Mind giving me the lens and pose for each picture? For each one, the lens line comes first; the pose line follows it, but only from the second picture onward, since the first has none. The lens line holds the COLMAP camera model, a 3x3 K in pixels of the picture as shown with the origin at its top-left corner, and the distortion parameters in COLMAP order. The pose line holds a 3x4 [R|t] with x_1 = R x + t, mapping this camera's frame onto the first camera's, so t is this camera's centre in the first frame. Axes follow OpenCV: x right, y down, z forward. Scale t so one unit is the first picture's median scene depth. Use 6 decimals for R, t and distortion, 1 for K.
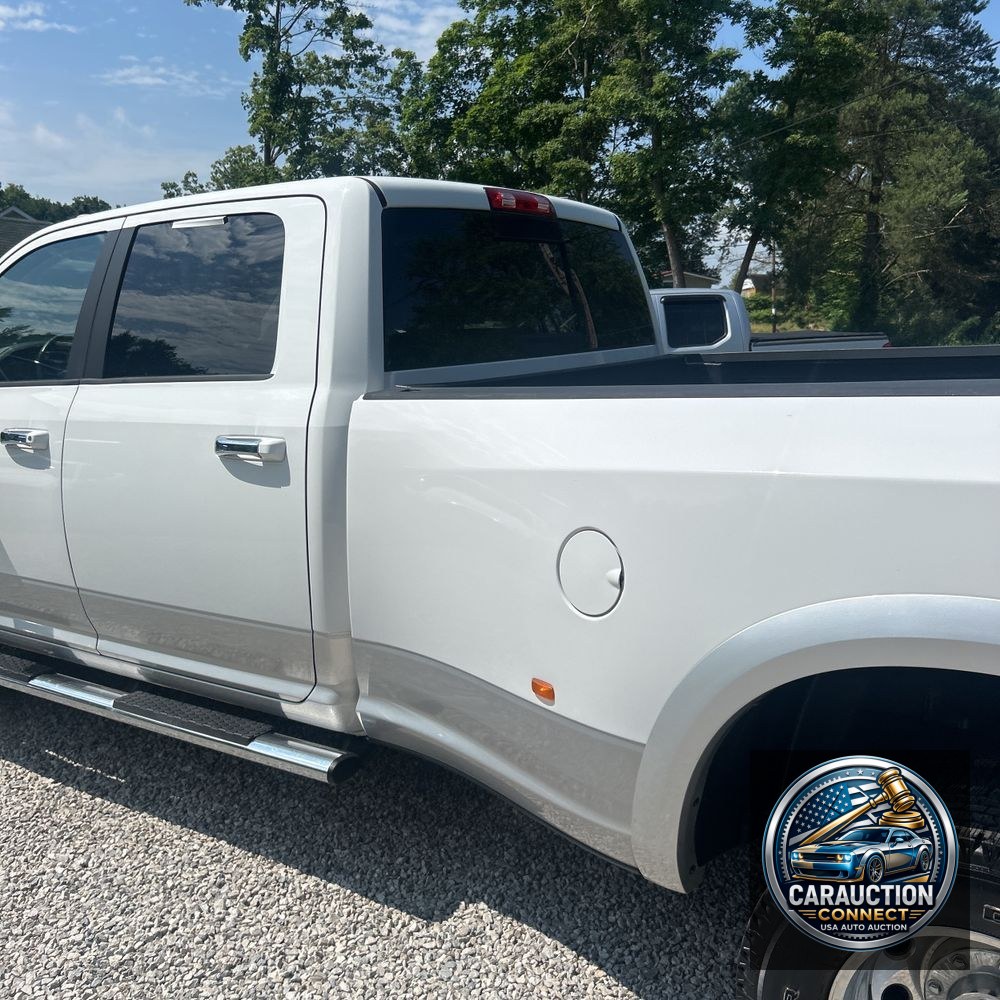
lens RADIAL K [[1023.4, 0, 500.4], [0, 1023.4, 488.6], [0, 0, 1]] dist [0.020356, 0.008581]
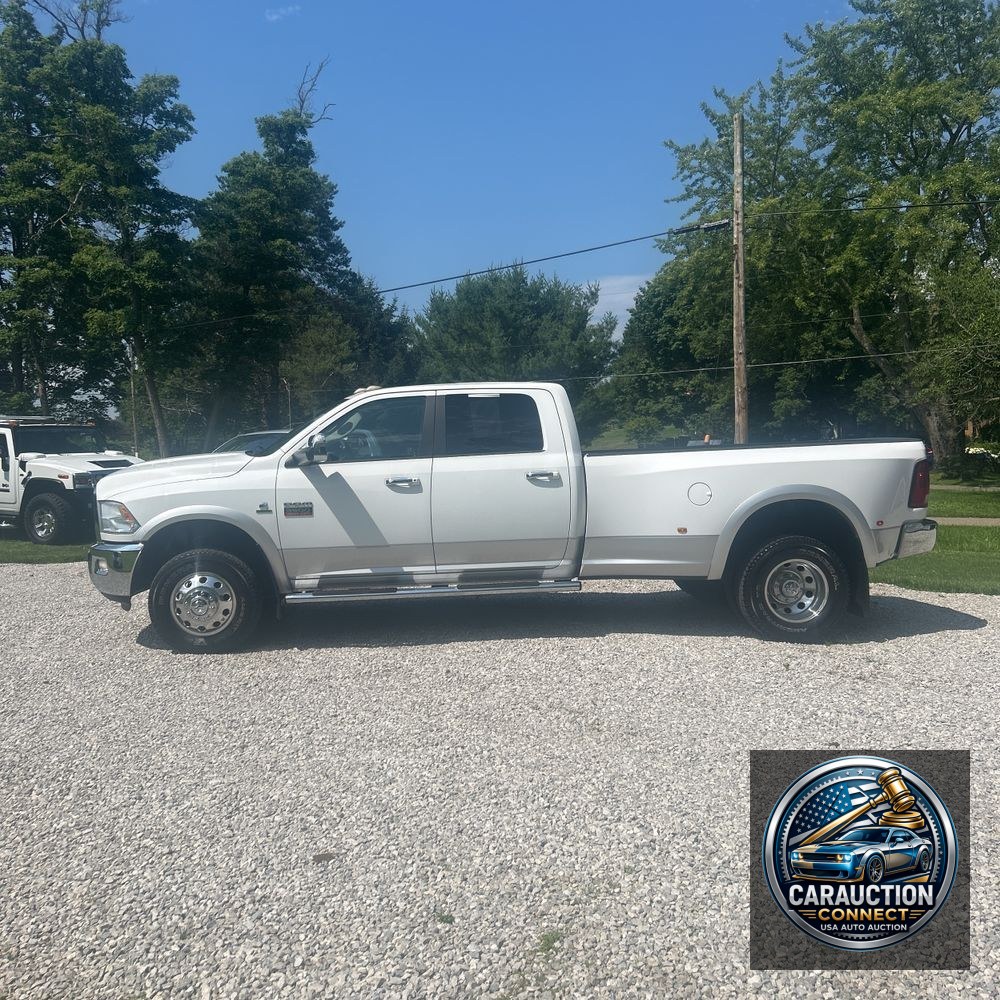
lens RADIAL K [[1021.6, 0, 500.0], [0, 1021.6, 480.4], [0, 0, 1]] dist [0.075687, -0.000764]
pose [[0.790431, -0.010277, 0.612465, -0.197086], [0.101410, 0.988258, -0.114294, 0.027191], [-0.604098, 0.152451, 0.782192, -0.108768]]
